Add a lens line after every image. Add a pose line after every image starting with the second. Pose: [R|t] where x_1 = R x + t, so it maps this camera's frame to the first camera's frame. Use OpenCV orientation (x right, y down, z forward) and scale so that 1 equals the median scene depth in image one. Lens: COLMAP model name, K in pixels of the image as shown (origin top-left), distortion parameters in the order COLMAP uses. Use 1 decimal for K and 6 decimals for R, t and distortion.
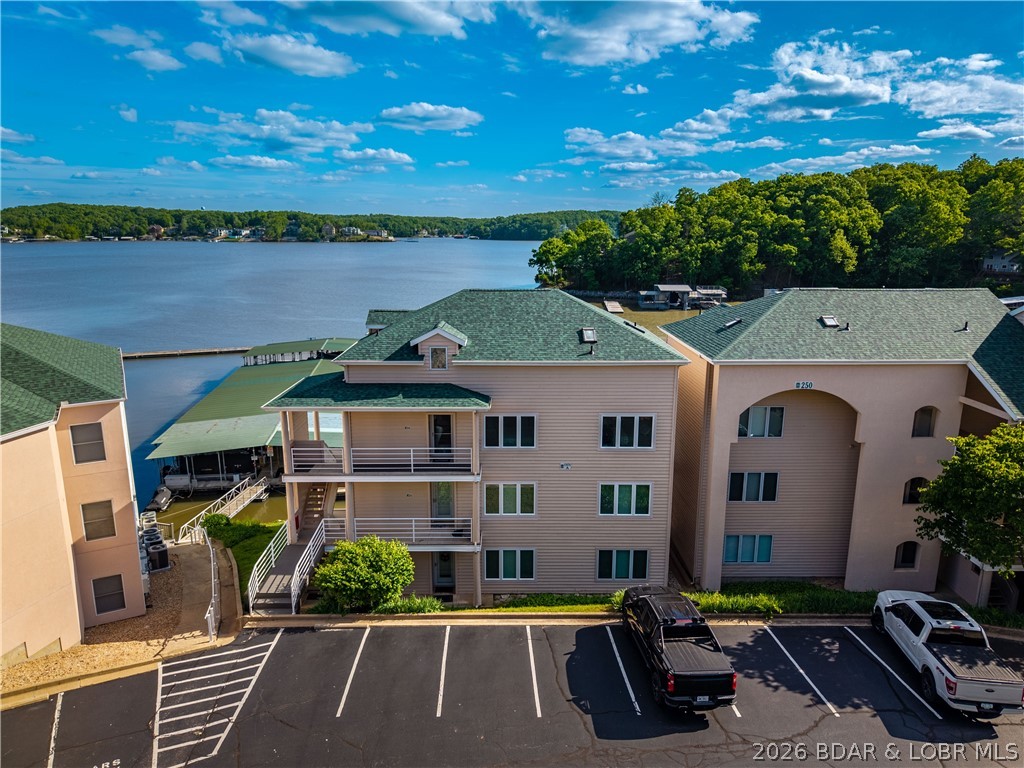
lens RADIAL K [[686.6, 0, 509.1], [0, 686.6, 381.6], [0, 0, 1]] dist [0.023276, -0.019540]
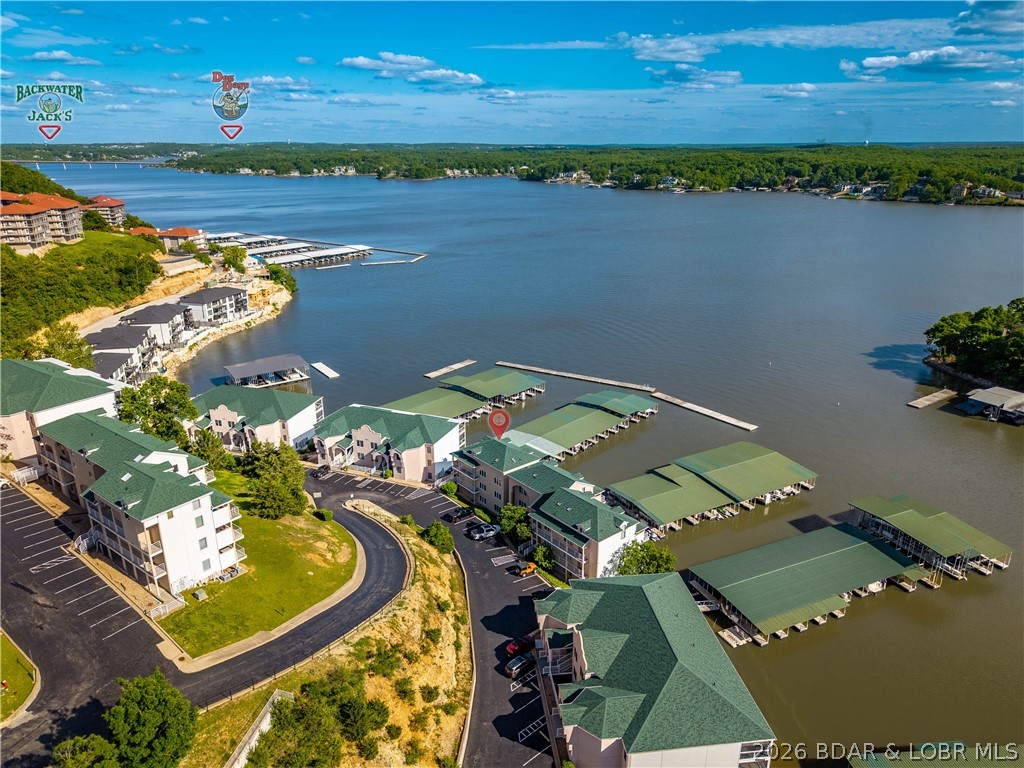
lens RADIAL K [[687.0, 0, 510.1], [0, 687.0, 385.4], [0, 0, 1]] dist [0.013097, -0.011445]
pose [[0.630334, 0.254942, -0.733269, 3.427838], [-0.167891, 0.966954, 0.191867, -1.453377], [0.757952, 0.002169, 0.652307, -1.969640]]
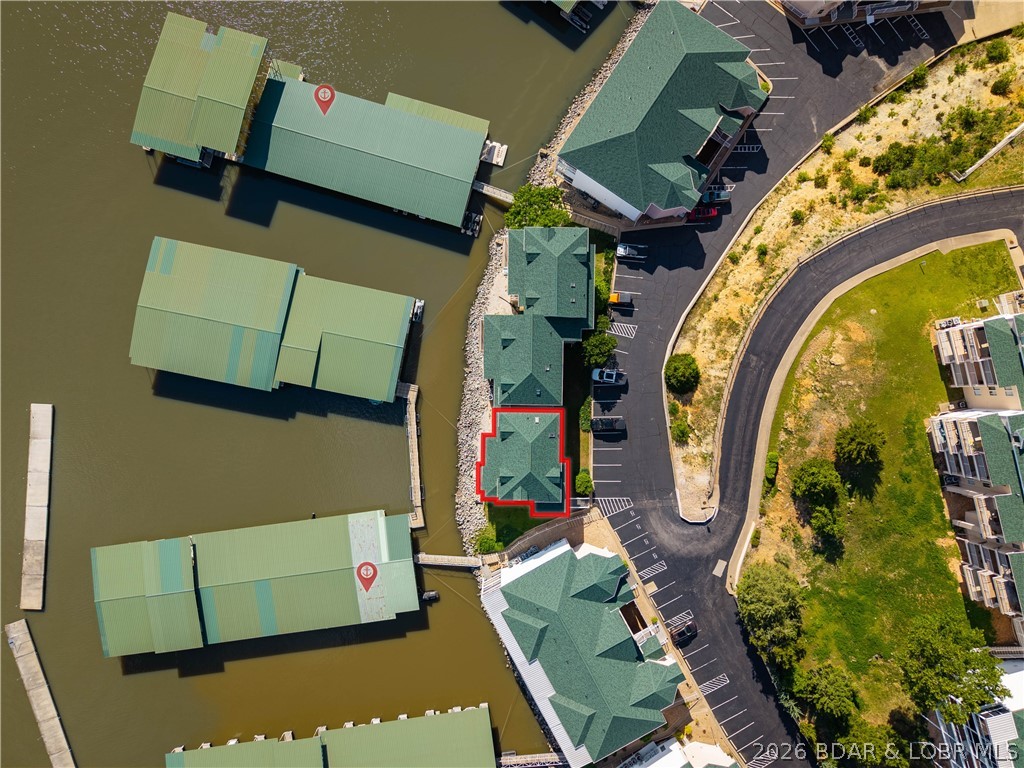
lens RADIAL K [[687.0, 0, 510.1], [0, 687.0, 385.4], [0, 0, 1]] dist [0.013097, -0.011445]
pose [[0.019402, -0.999765, 0.009633, 0.340003], [0.207379, 0.013450, 0.978168, -3.644888], [-0.978068, -0.016981, 0.207591, 0.449533]]
